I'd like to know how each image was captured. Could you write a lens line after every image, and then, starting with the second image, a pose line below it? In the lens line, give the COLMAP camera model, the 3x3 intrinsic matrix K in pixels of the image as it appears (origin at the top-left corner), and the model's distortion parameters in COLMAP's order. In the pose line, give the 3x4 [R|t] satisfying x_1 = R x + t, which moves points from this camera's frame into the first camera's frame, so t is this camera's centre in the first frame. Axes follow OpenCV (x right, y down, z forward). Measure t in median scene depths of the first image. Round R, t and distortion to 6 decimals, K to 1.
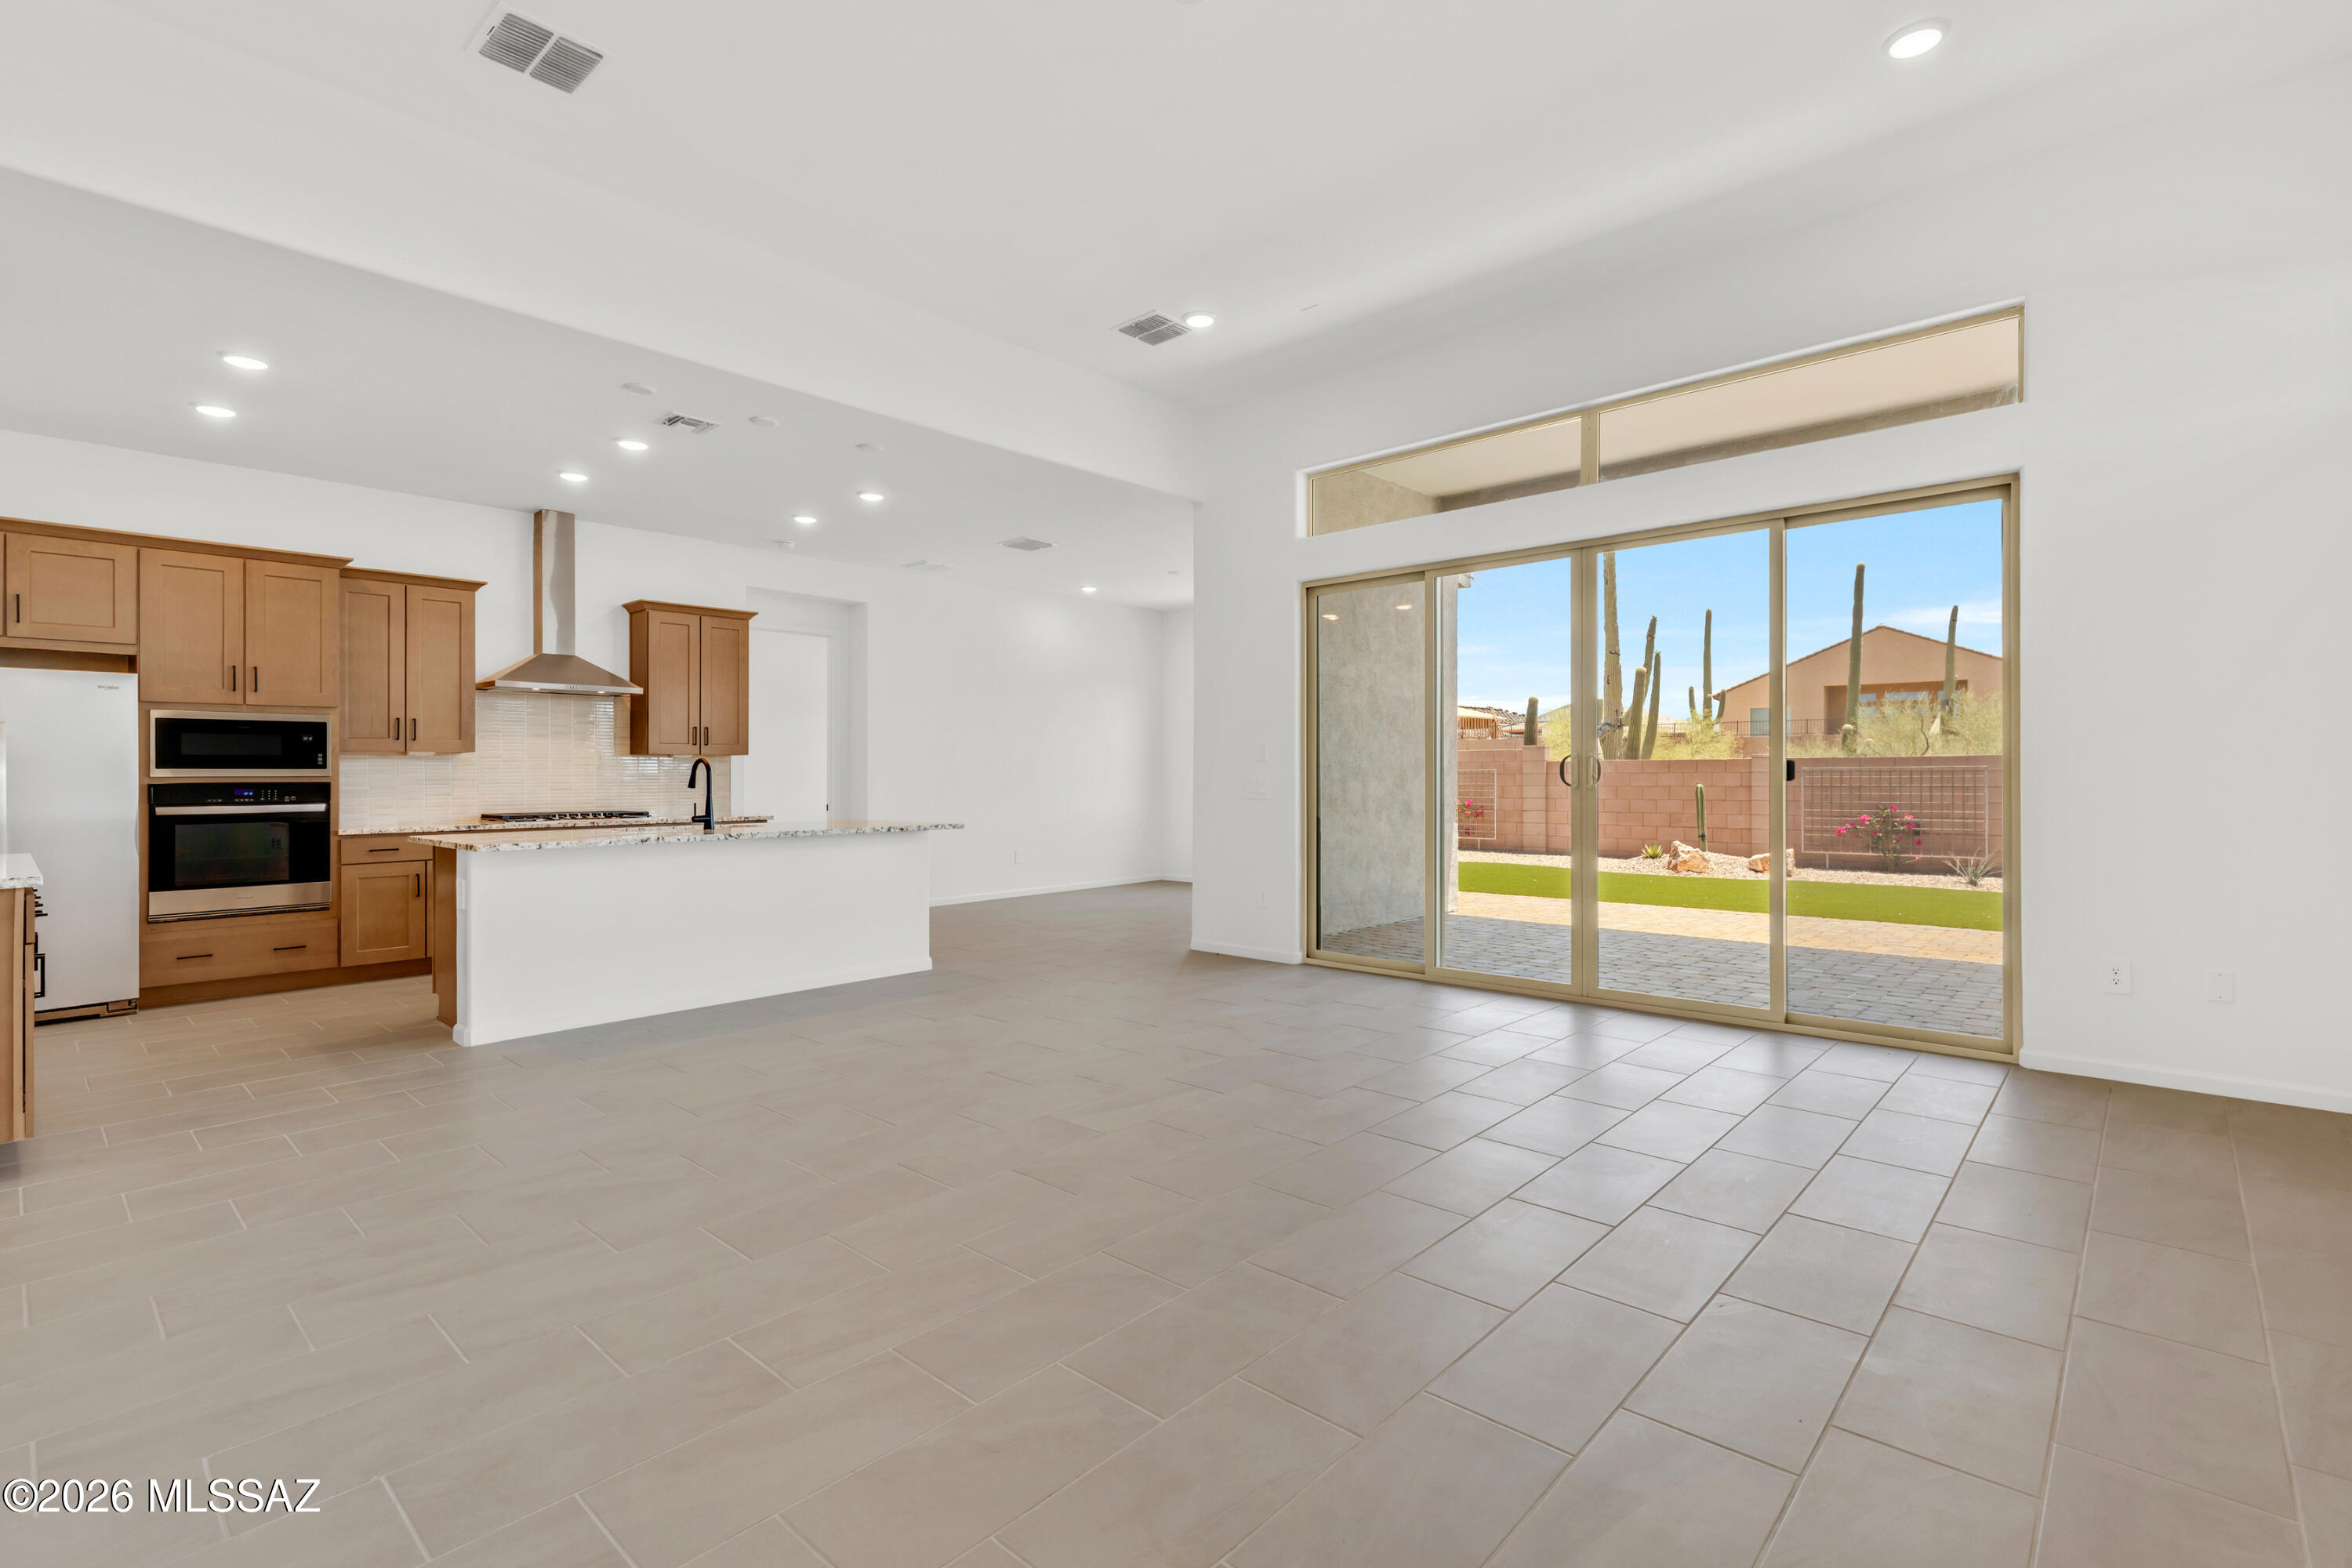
lens RADIAL K [[1062.1, 0, 1180.4], [0, 1062.1, 778.7], [0, 0, 1]] dist [0.006062, 0.000047]
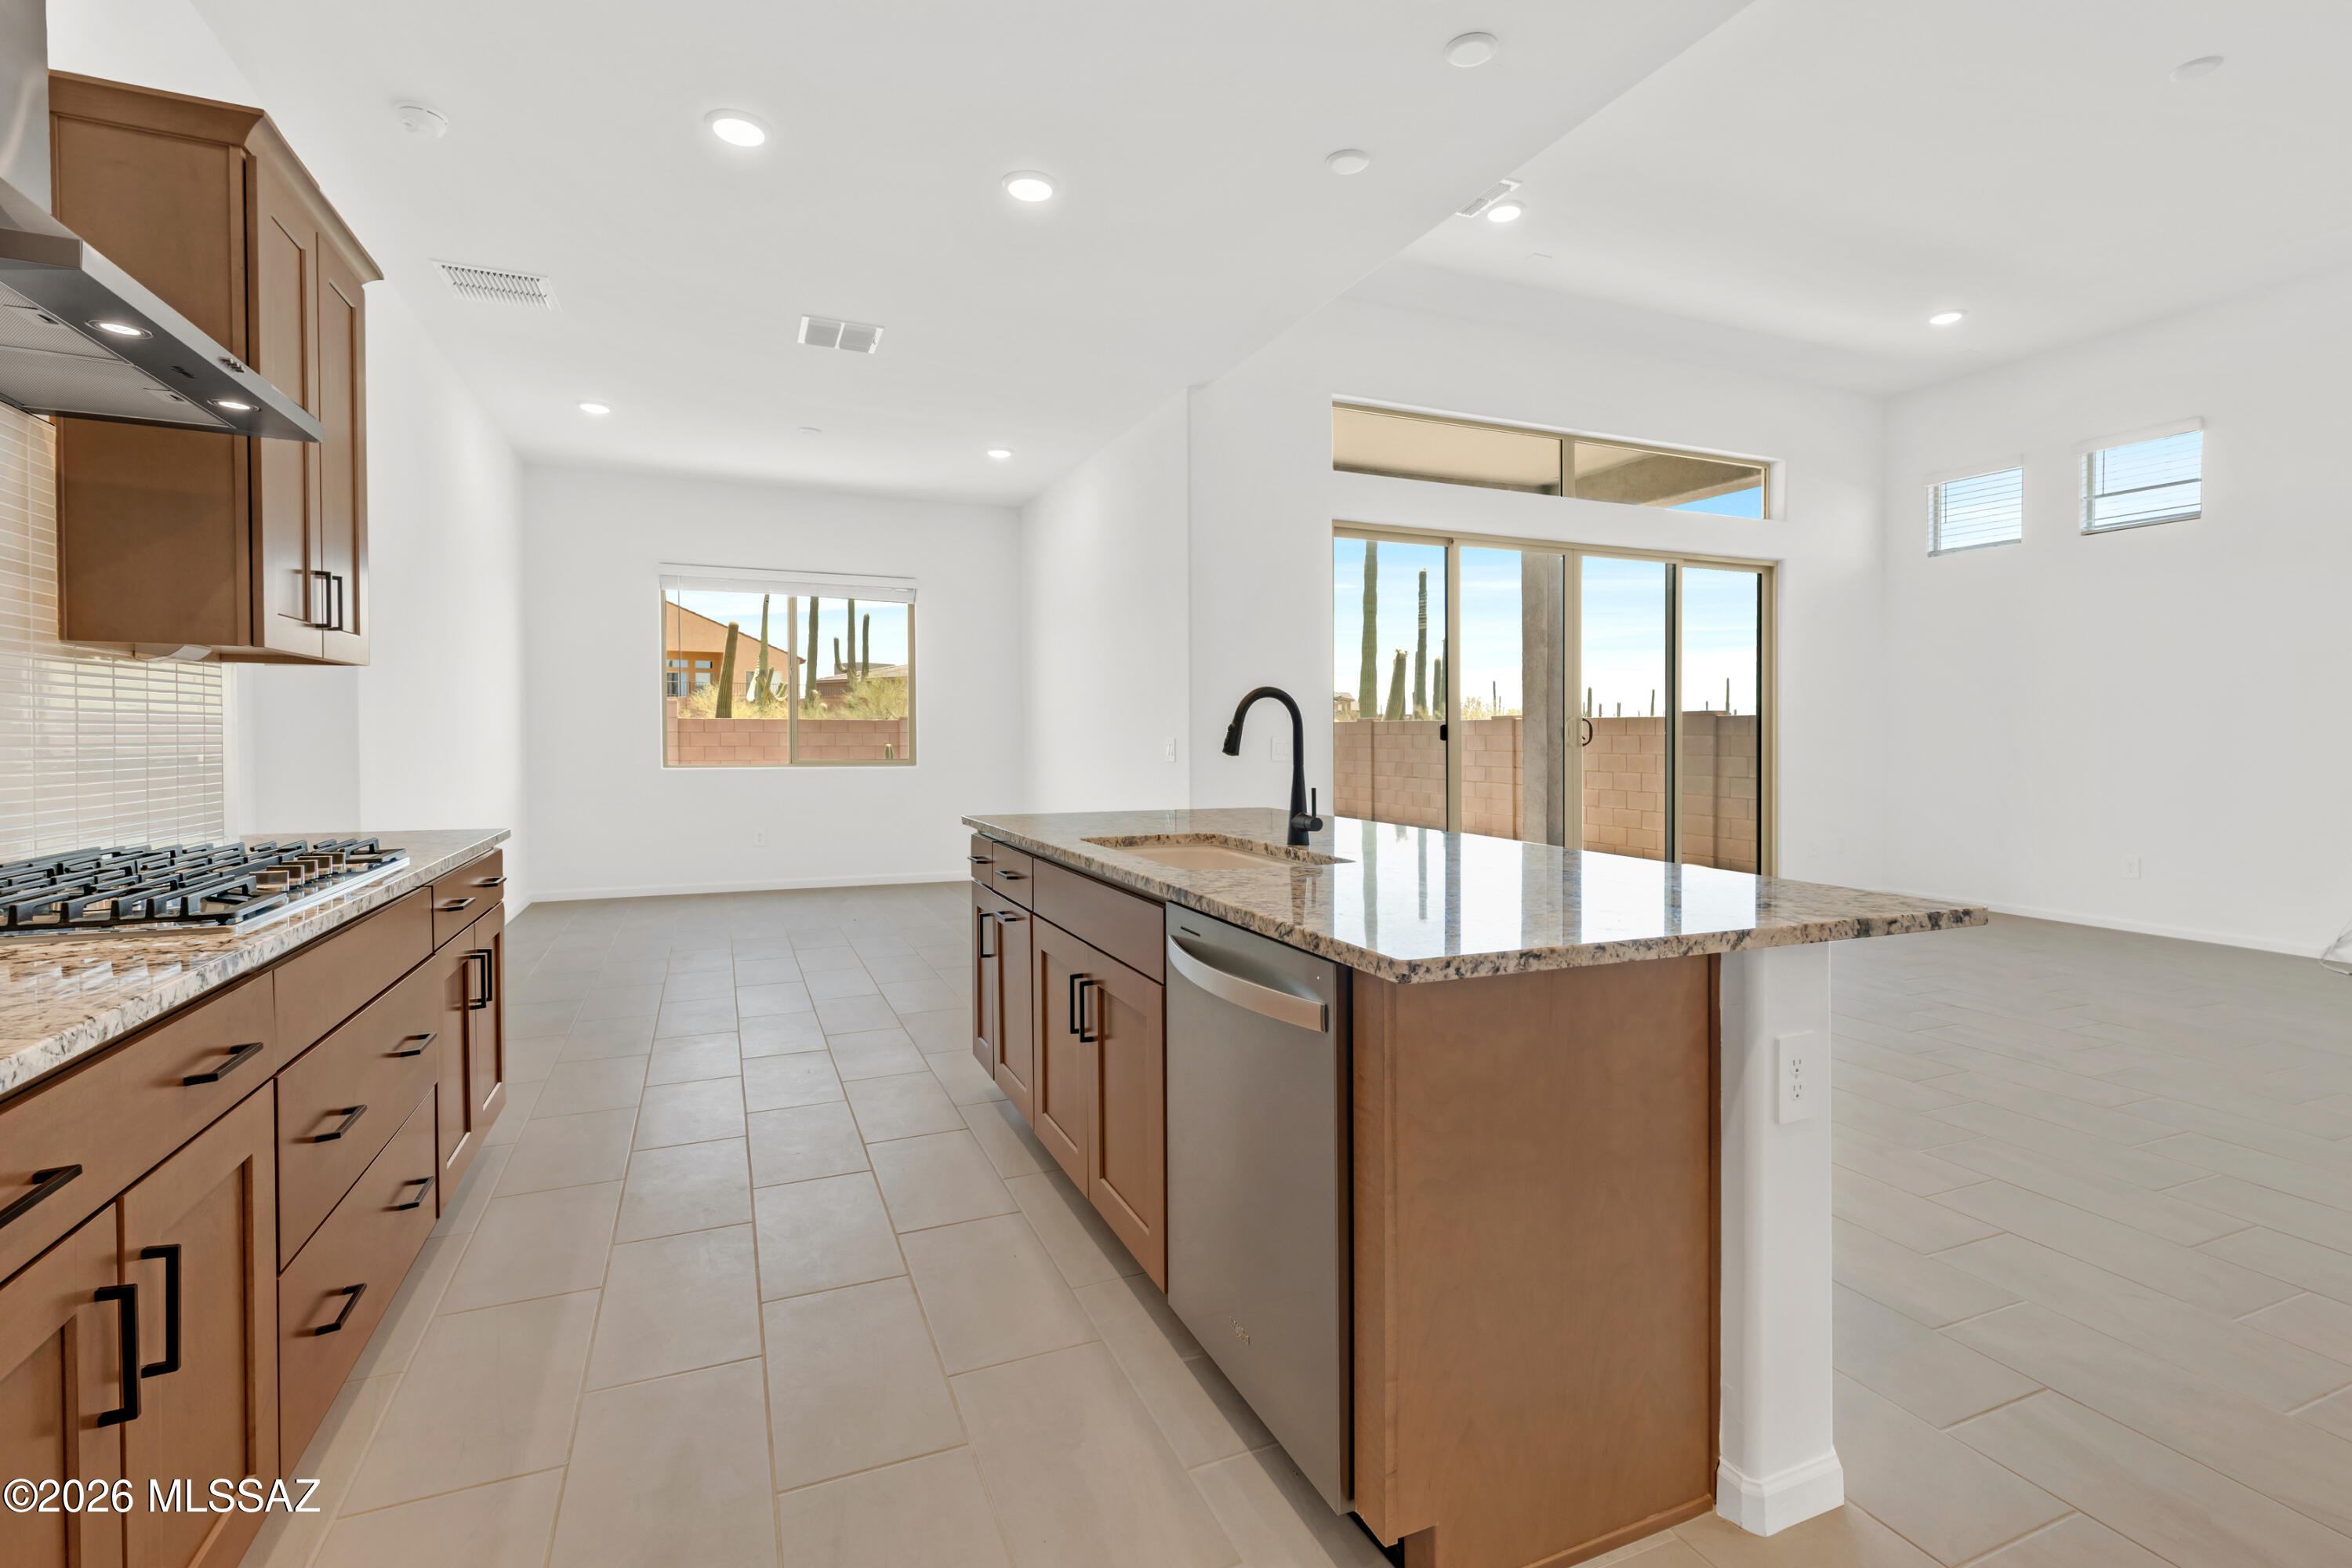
lens RADIAL K [[1038.7, 0, 1192.6], [0, 1038.7, 758.2], [0, 0, 1]] dist [0.021441, 0.000070]
pose [[0.419477, -0.015110, 0.907640, -0.762920], [-0.001793, 0.999846, 0.017473, 0.001872], [-0.907764, -0.008957, 0.419386, 0.758334]]
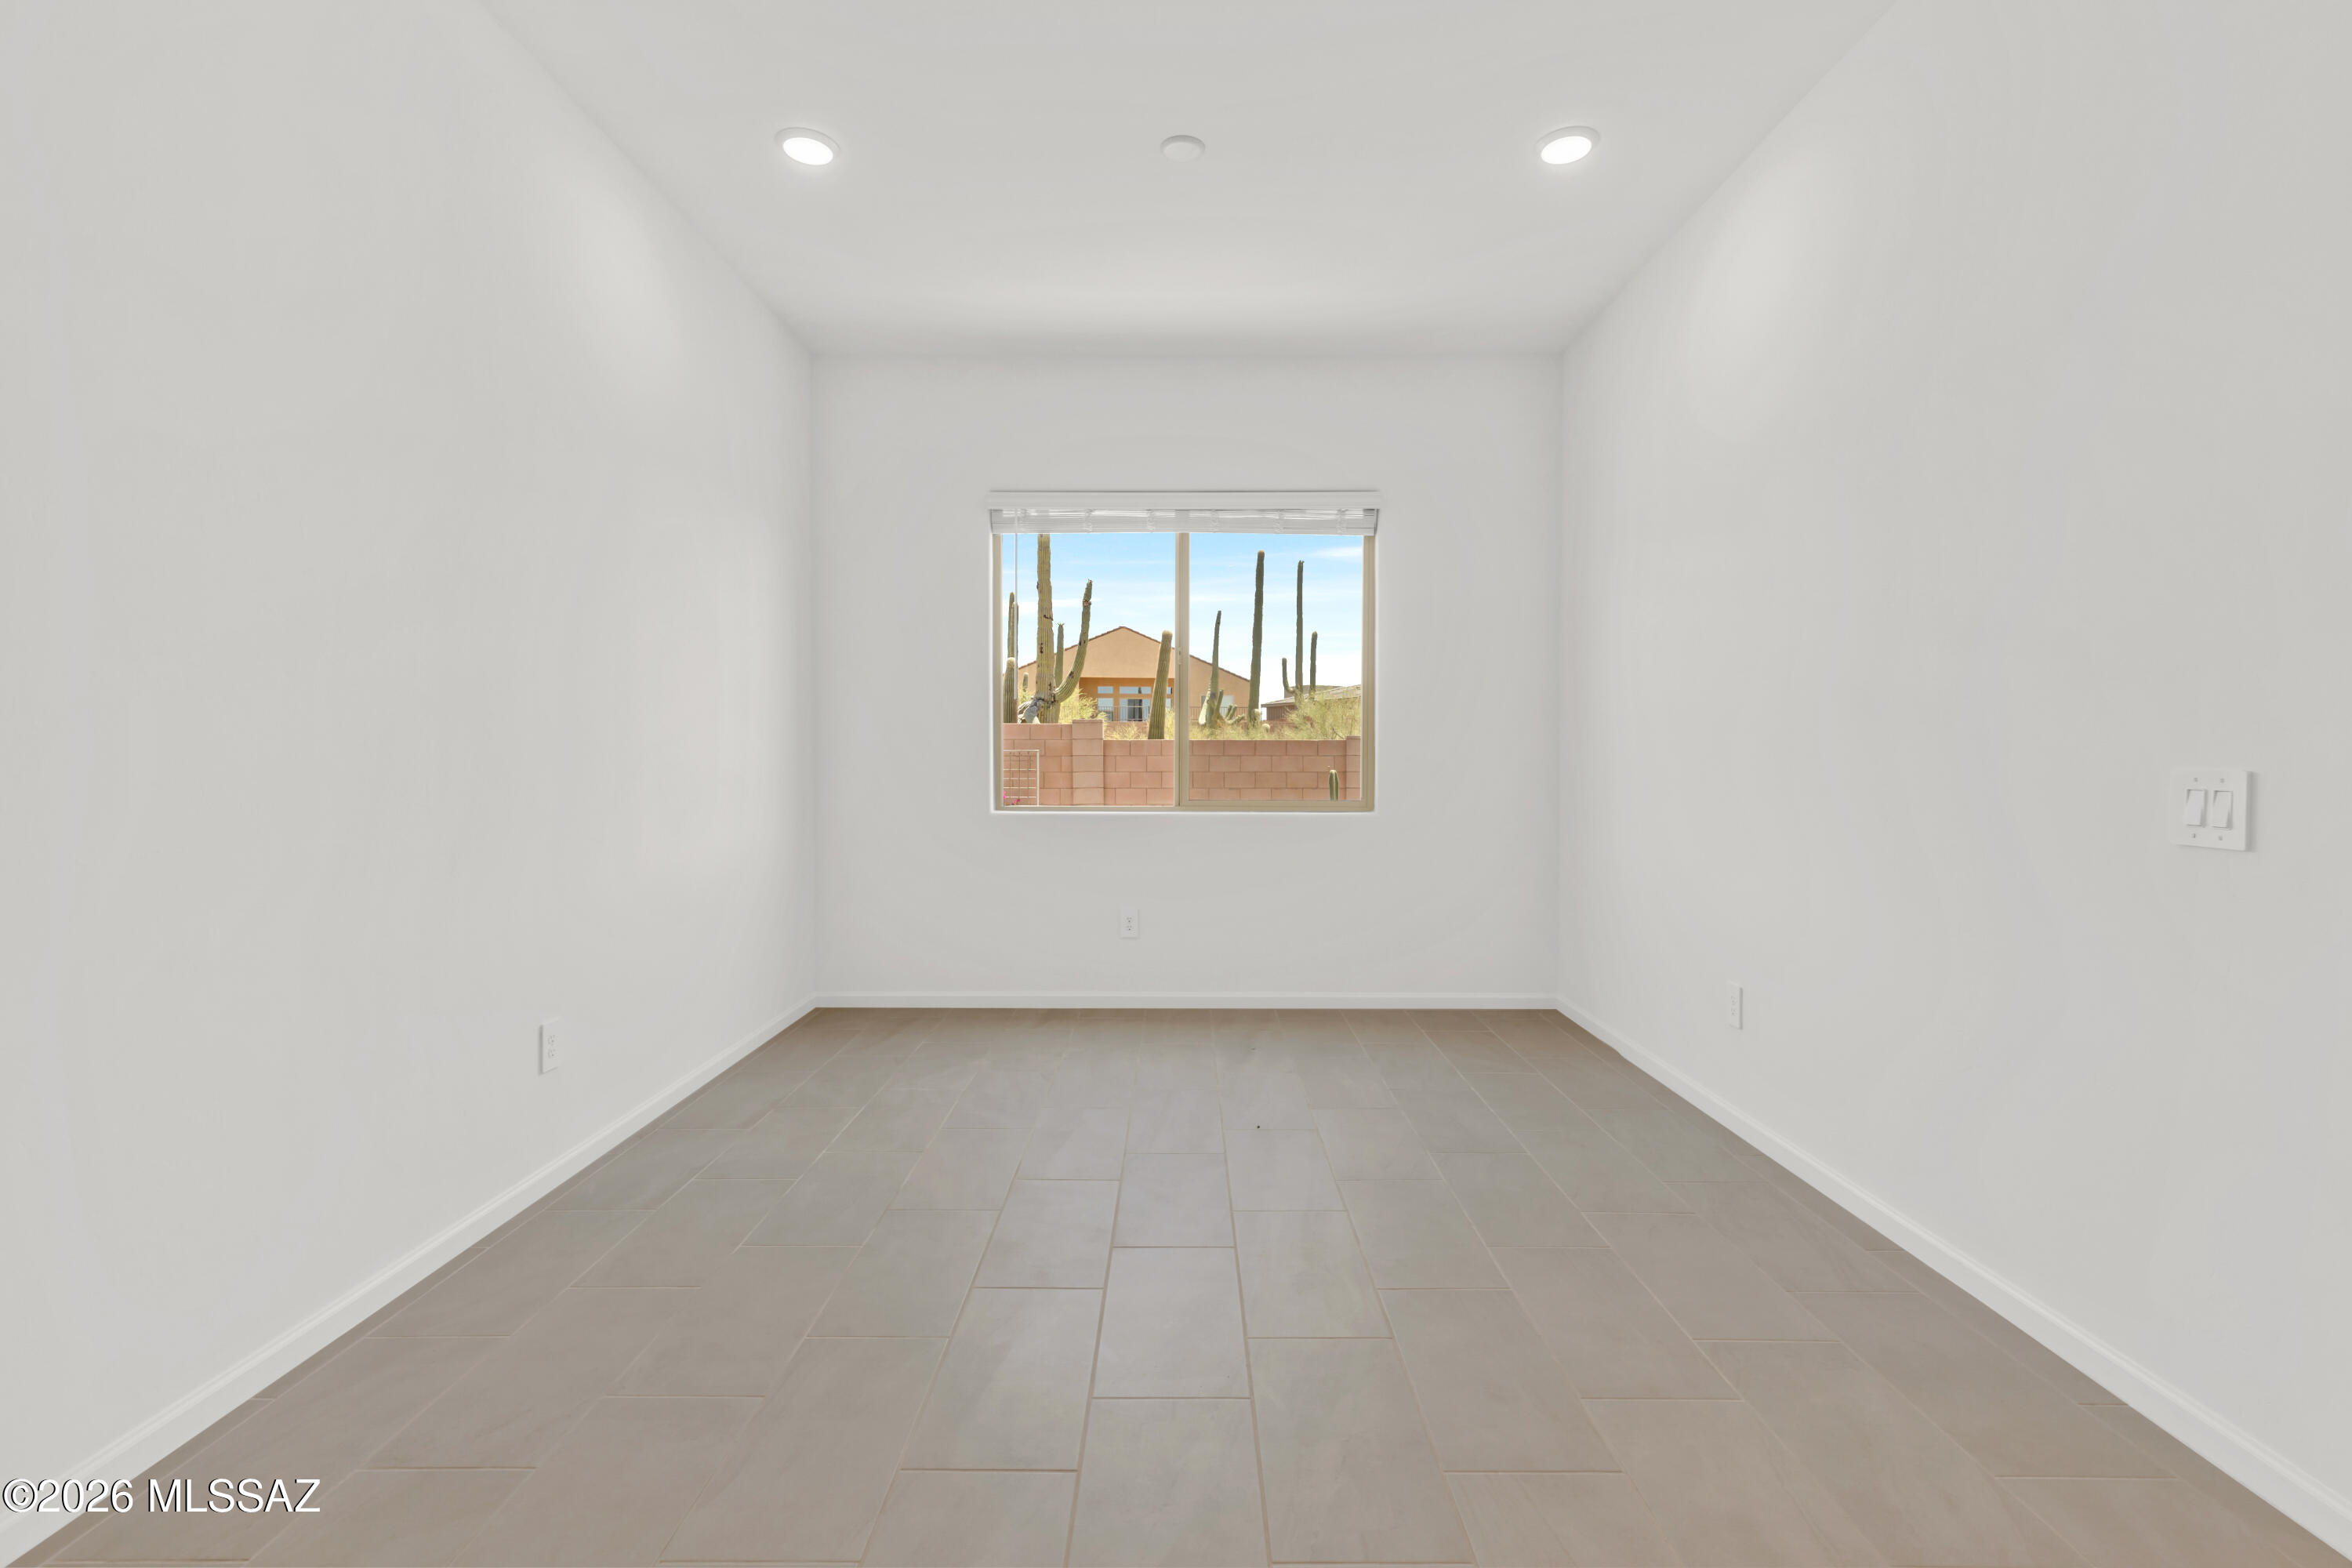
lens RADIAL K [[1062.1, 0, 1180.4], [0, 1062.1, 778.7], [0, 0, 1]] dist [0.006062, 0.000047]
pose [[0.758781, -0.009964, 0.651270, -0.337283], [-0.000619, 0.999872, 0.016018, -0.001772], [-0.651345, -0.012557, 0.758677, 1.127214]]
